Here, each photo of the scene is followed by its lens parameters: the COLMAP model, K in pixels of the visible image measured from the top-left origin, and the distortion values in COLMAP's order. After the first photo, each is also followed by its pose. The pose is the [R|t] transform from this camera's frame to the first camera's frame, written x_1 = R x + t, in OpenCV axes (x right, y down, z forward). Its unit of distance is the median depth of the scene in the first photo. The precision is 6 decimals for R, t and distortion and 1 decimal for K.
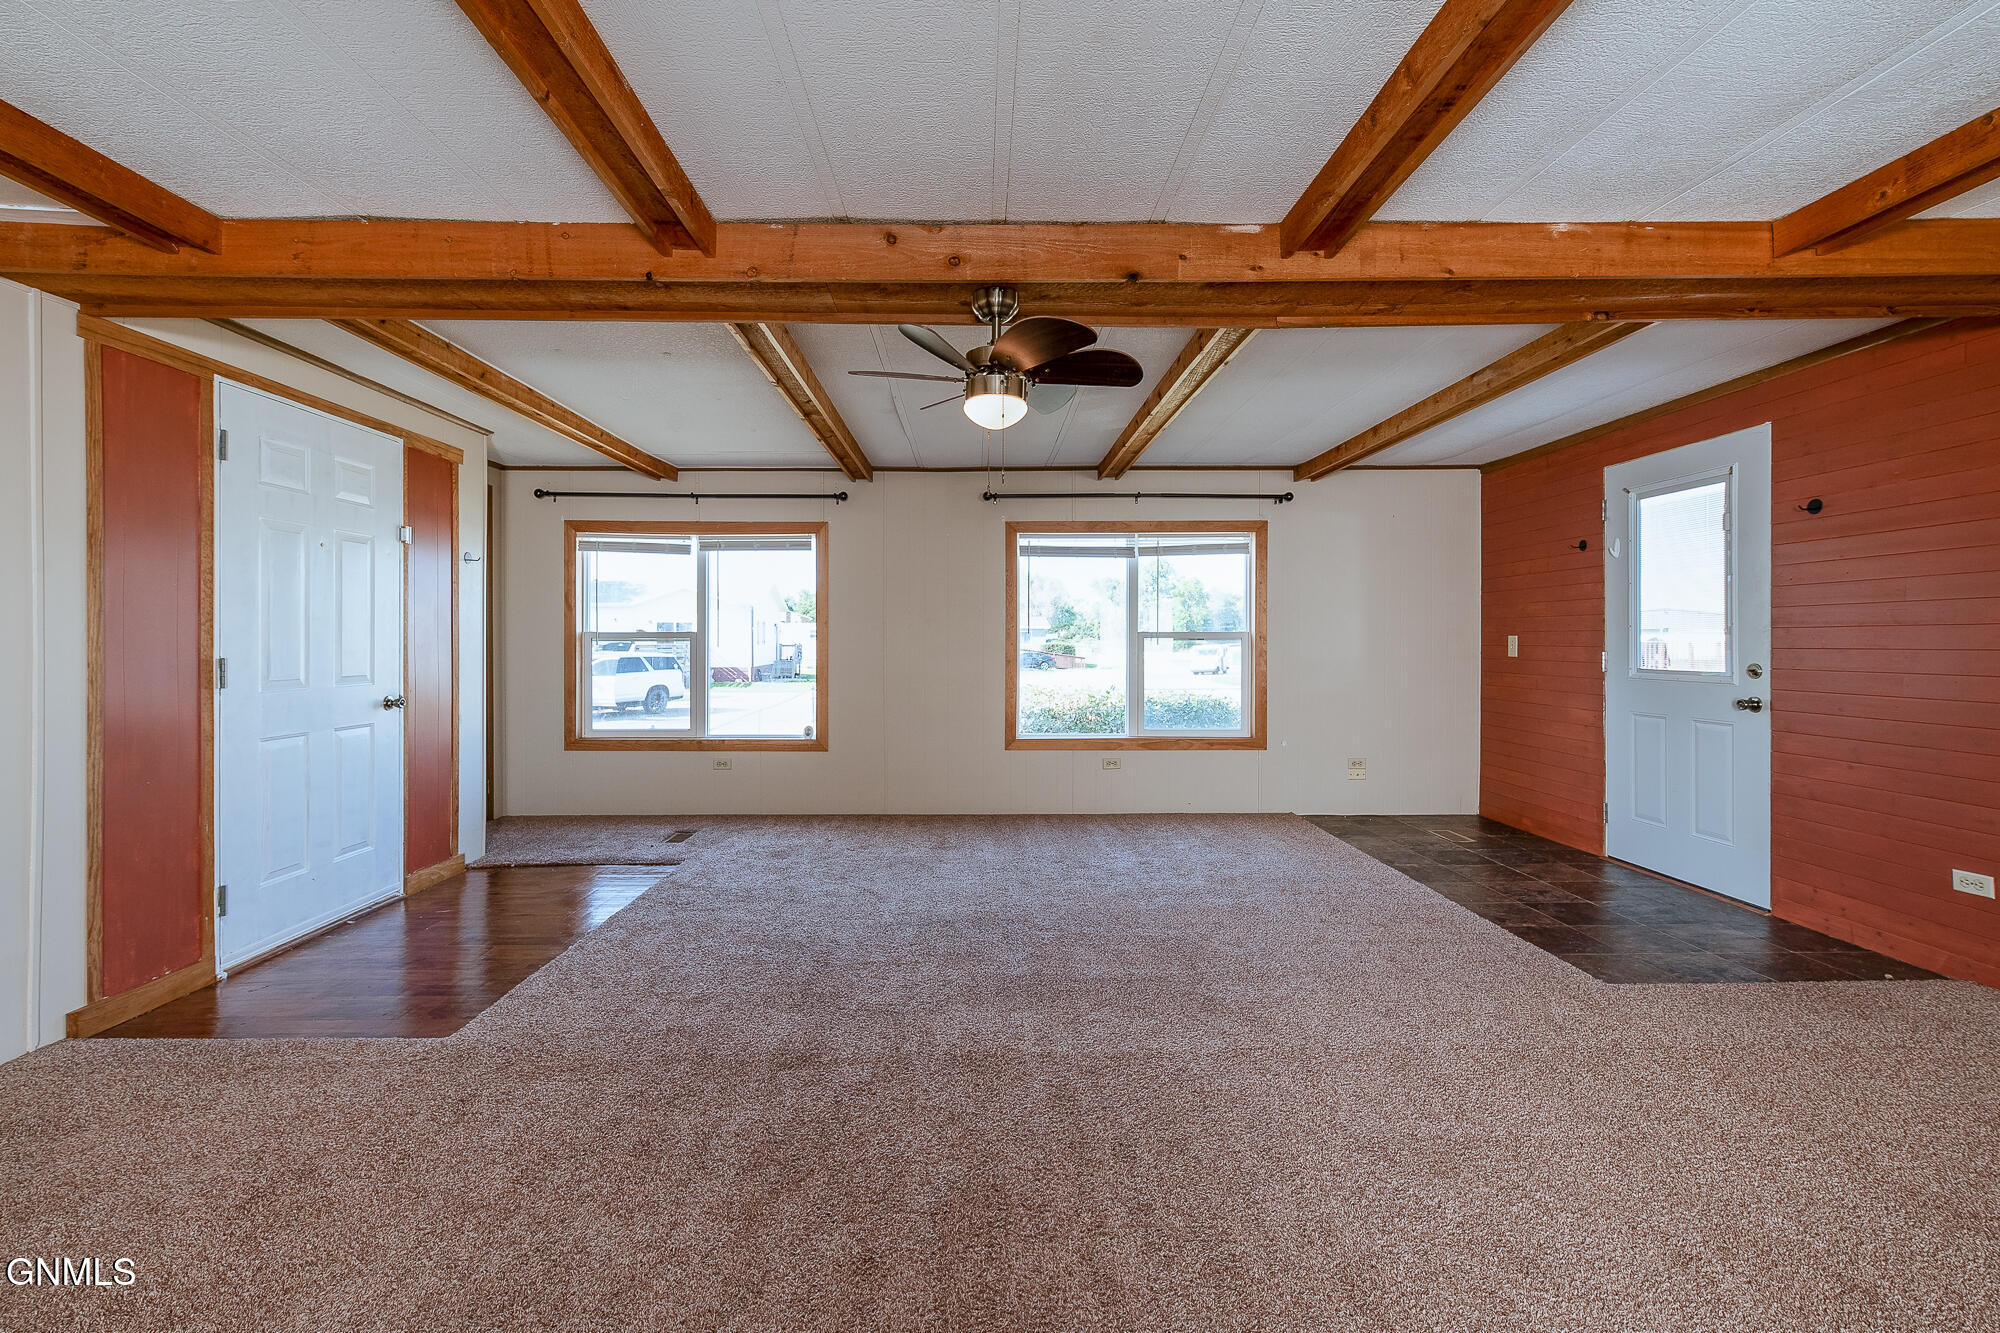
lens RADIAL K [[883.8, 0, 1007.3], [0, 883.8, 651.9], [0, 0, 1]] dist [0.012997, 0.000010]
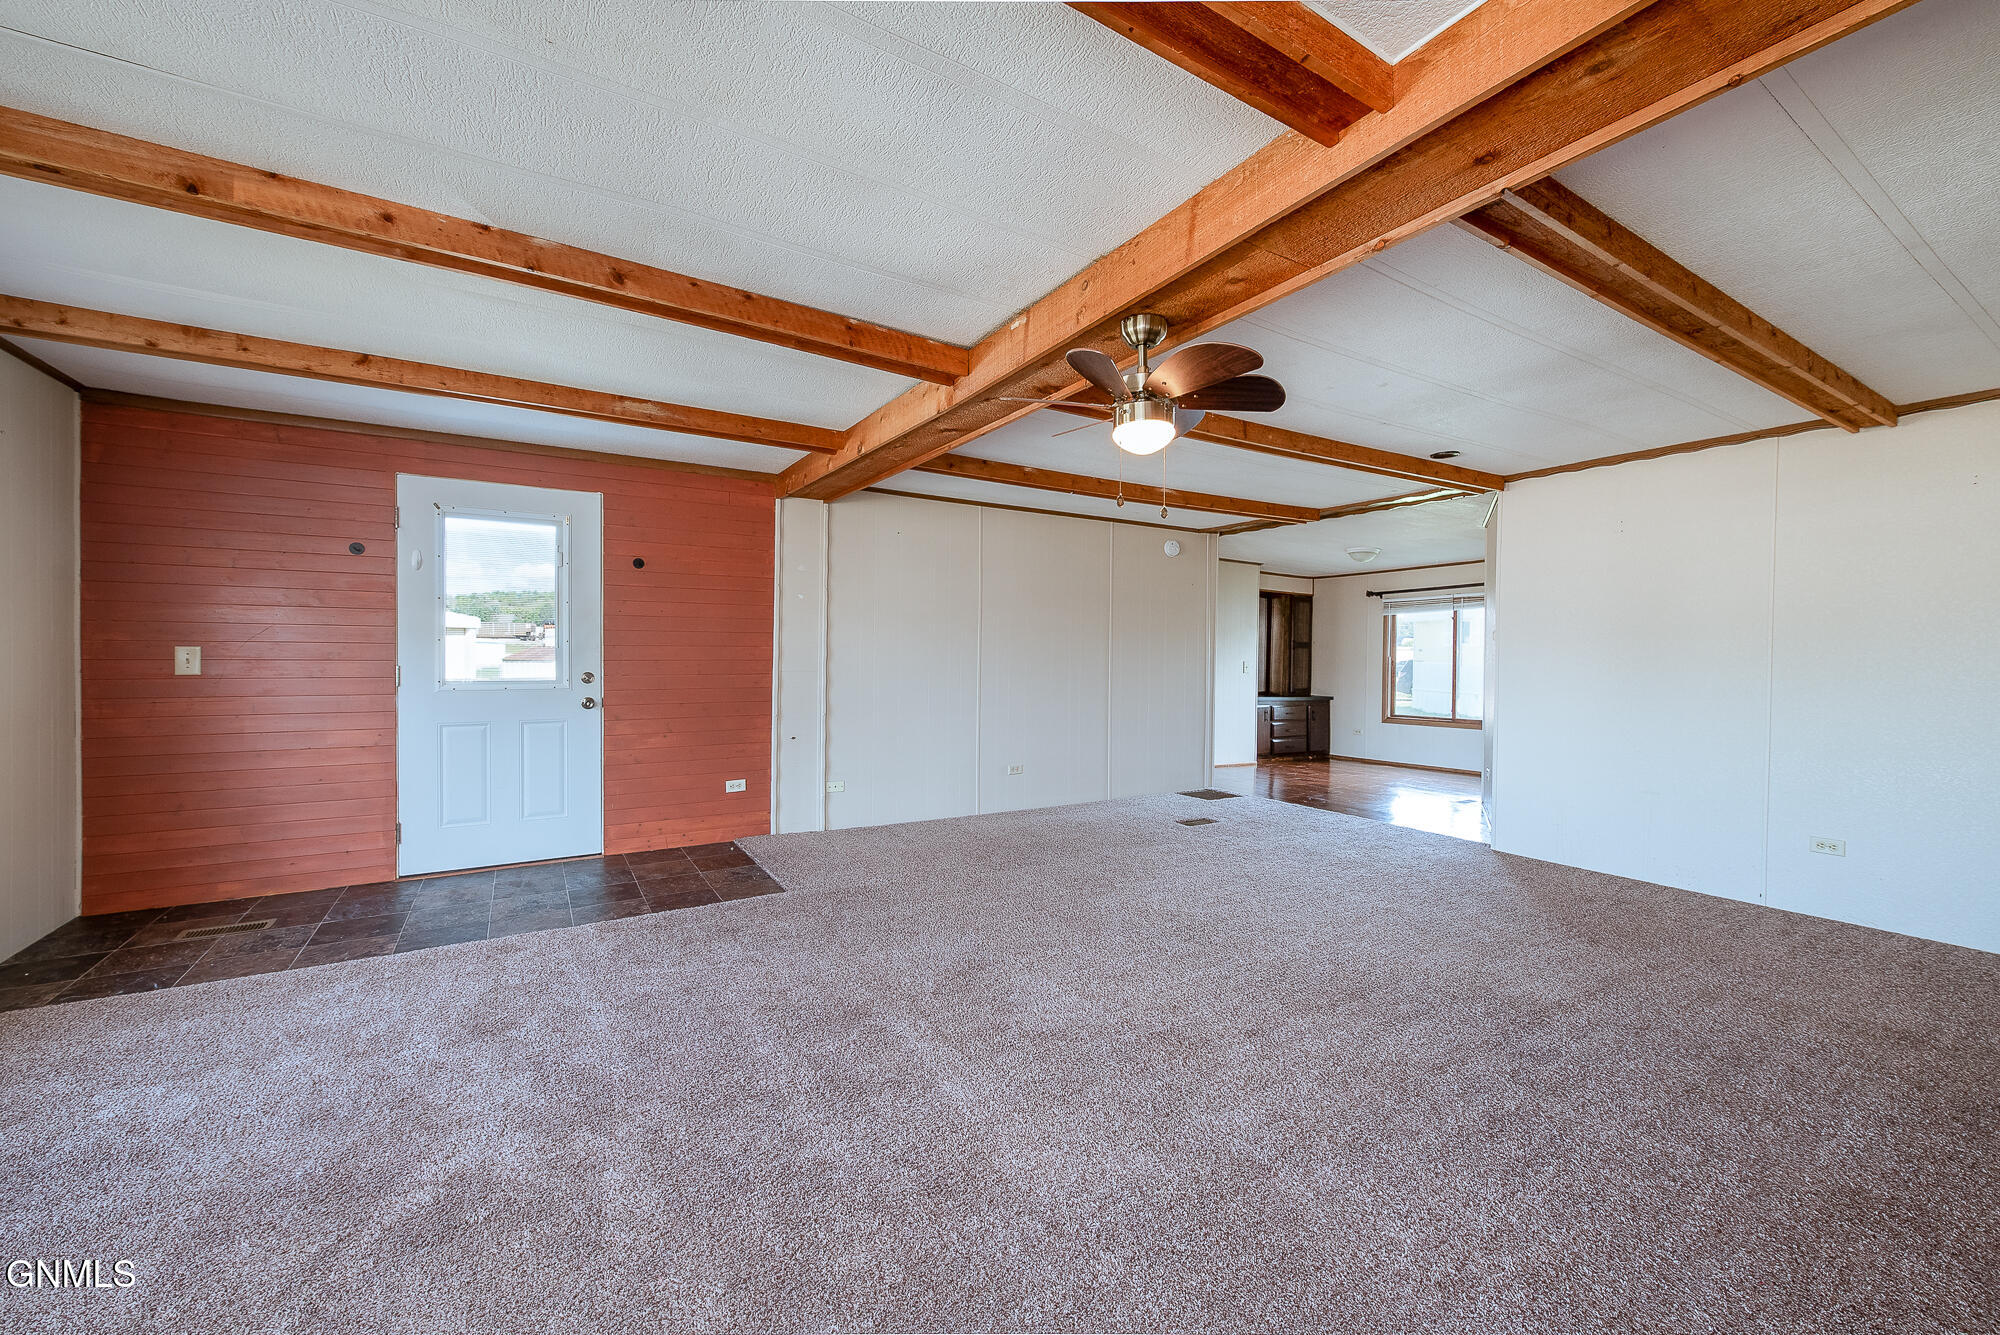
lens RADIAL K [[799.2, 0, 1004.6], [0, 799.2, 664.7], [0, 0, 1]] dist [-0.000320, -0.000134]
pose [[-0.510261, -0.009857, 0.859963, -0.497005], [0.008414, 0.999829, 0.016453, -0.012217], [-0.859978, 0.015631, -0.510091, 1.081060]]
